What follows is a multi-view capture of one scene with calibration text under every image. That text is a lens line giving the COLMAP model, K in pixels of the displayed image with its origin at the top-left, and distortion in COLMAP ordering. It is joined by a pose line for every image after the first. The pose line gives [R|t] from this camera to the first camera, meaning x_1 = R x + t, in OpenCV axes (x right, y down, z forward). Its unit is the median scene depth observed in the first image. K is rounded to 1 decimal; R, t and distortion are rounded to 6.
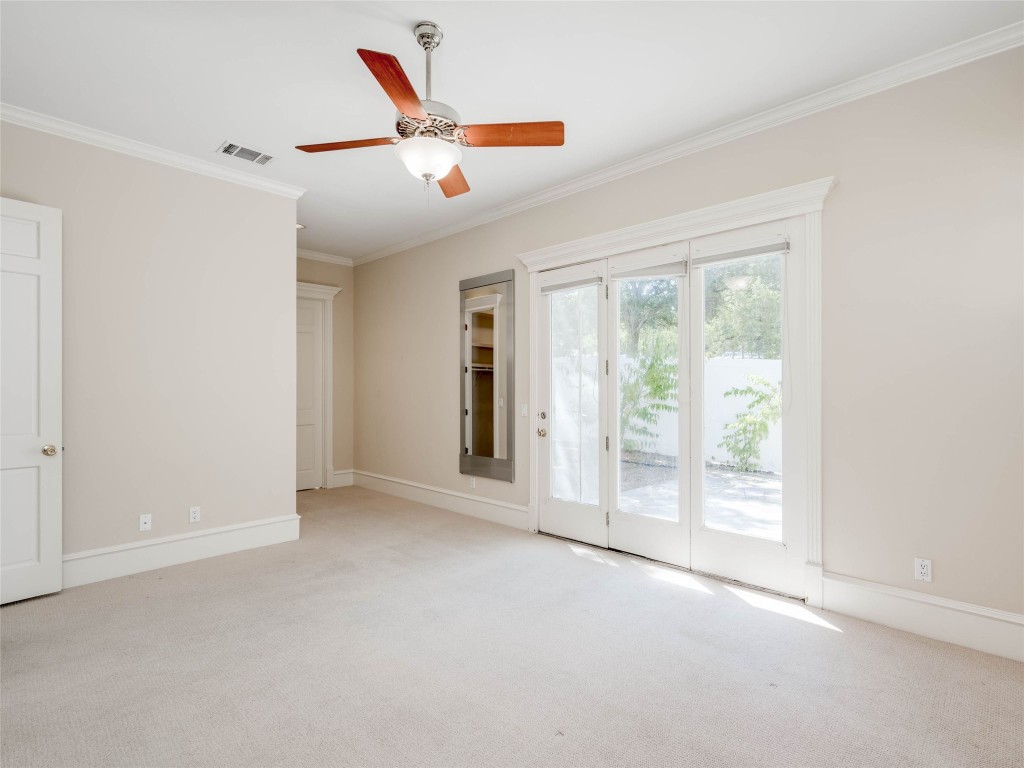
lens RADIAL K [[514.0, 0, 520.5], [0, 514.0, 390.7], [0, 0, 1]] dist [0.003180, -0.000320]
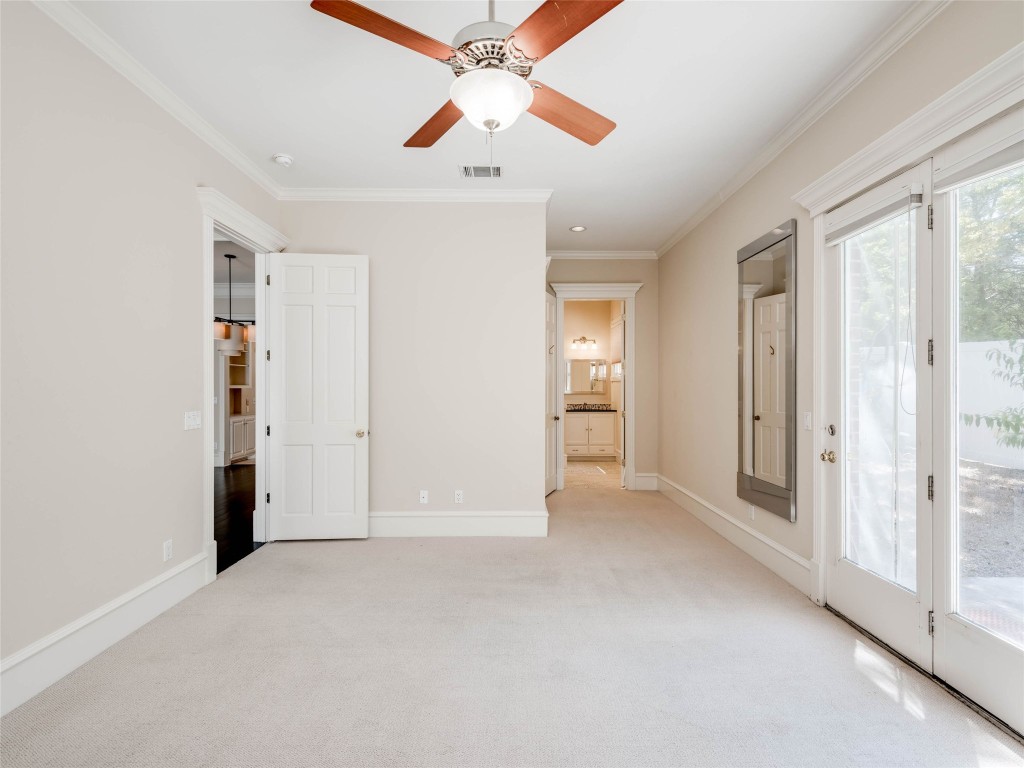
lens RADIAL K [[493.6, 0, 516.1], [0, 493.6, 389.6], [0, 0, 1]] dist [-0.000536, 0.000002]
pose [[0.693309, 0.004013, -0.720629, 0.239161], [-0.003507, 0.999991, 0.002195, -0.003605], [0.720632, 0.001005, 0.693317, 0.297371]]
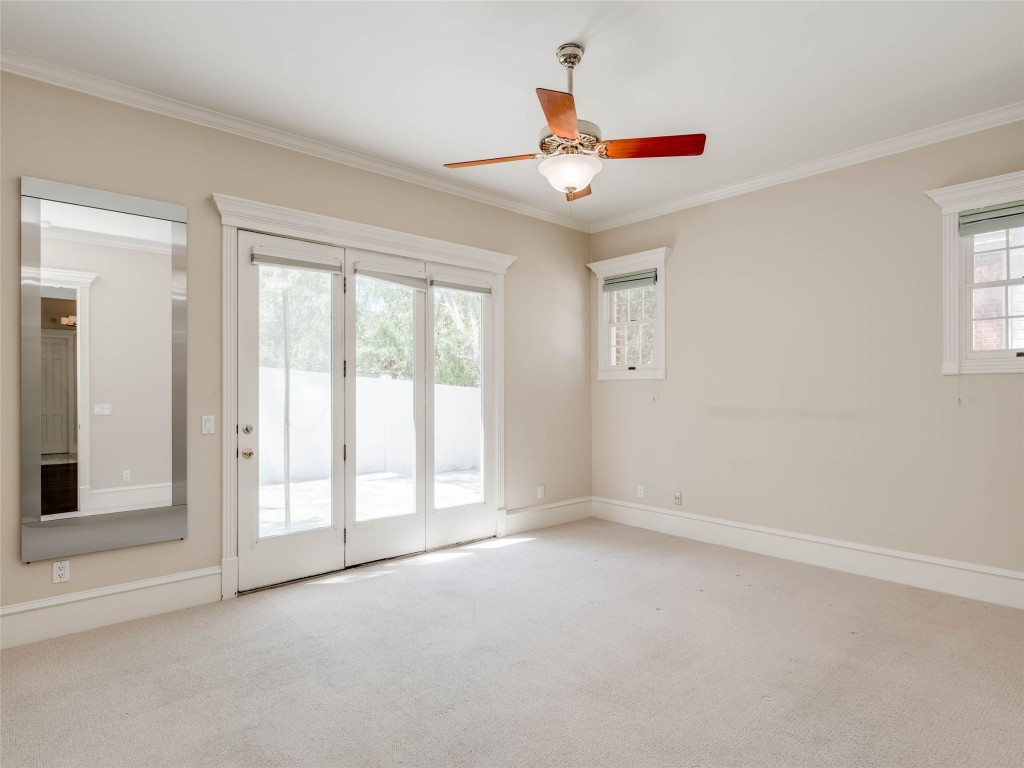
lens RADIAL K [[538.3, 0, 519.1], [0, 538.3, 387.5], [0, 0, 1]] dist [0.002229, 0.000572]
pose [[0.102170, 0.006795, 0.994744, -0.735658], [0.005479, 0.999958, -0.007394, -0.002969], [-0.994752, 0.006206, 0.102128, 0.588926]]
